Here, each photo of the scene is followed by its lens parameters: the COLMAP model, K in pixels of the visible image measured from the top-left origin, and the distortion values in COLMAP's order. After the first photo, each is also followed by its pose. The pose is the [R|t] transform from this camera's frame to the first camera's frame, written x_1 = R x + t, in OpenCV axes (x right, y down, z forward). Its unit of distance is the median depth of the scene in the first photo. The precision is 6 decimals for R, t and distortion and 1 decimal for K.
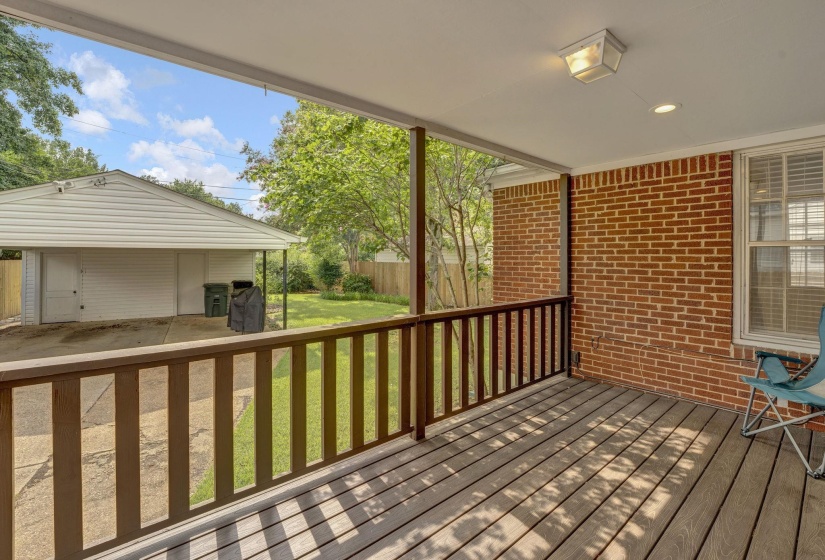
lens RADIAL K [[373.8, 0, 413.5], [0, 373.8, 254.2], [0, 0, 1]] dist [-0.010557, -0.000119]
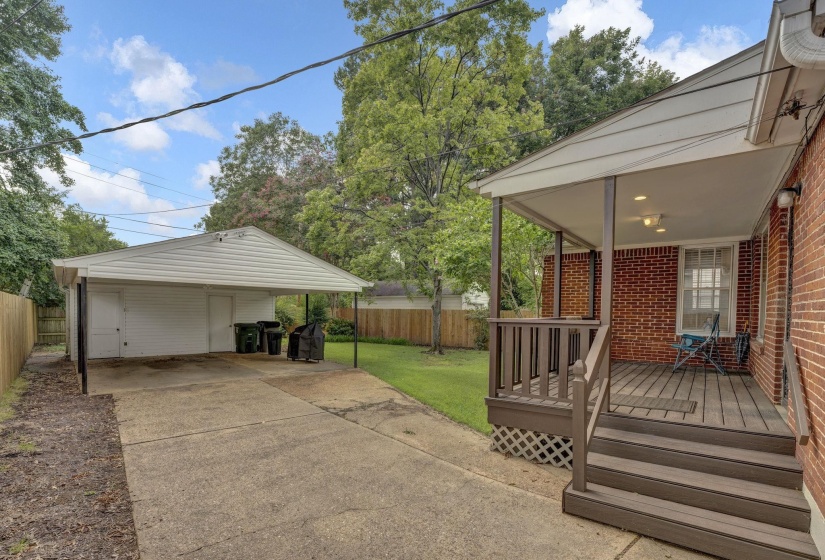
lens RADIAL K [[409.5, 0, 403.5], [0, 409.5, 325.0], [0, 0, 1]] dist [-0.000685, -0.000188]
pose [[0.977254, 0.005767, 0.211991, -1.072895], [-0.013805, 0.999240, 0.036456, 0.105008], [-0.211620, -0.038553, 0.976591, -0.894116]]
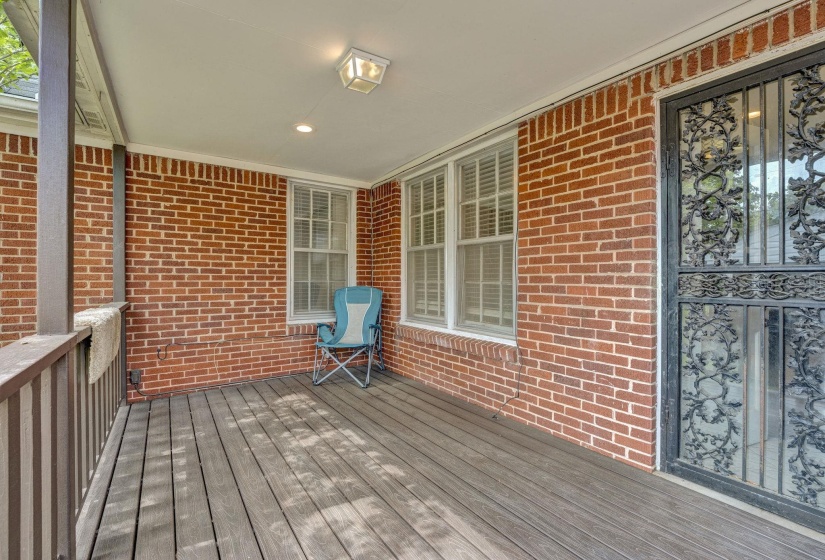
lens RADIAL K [[367.1, 0, 414.5], [0, 367.1, 278.4], [0, 0, 1]] dist [-0.000674, -0.000307]
pose [[0.118122, 0.001214, 0.992998, -0.326680], [-0.008224, 0.999966, -0.000244, 0.066314], [-0.992965, -0.008138, 0.118128, 0.355230]]
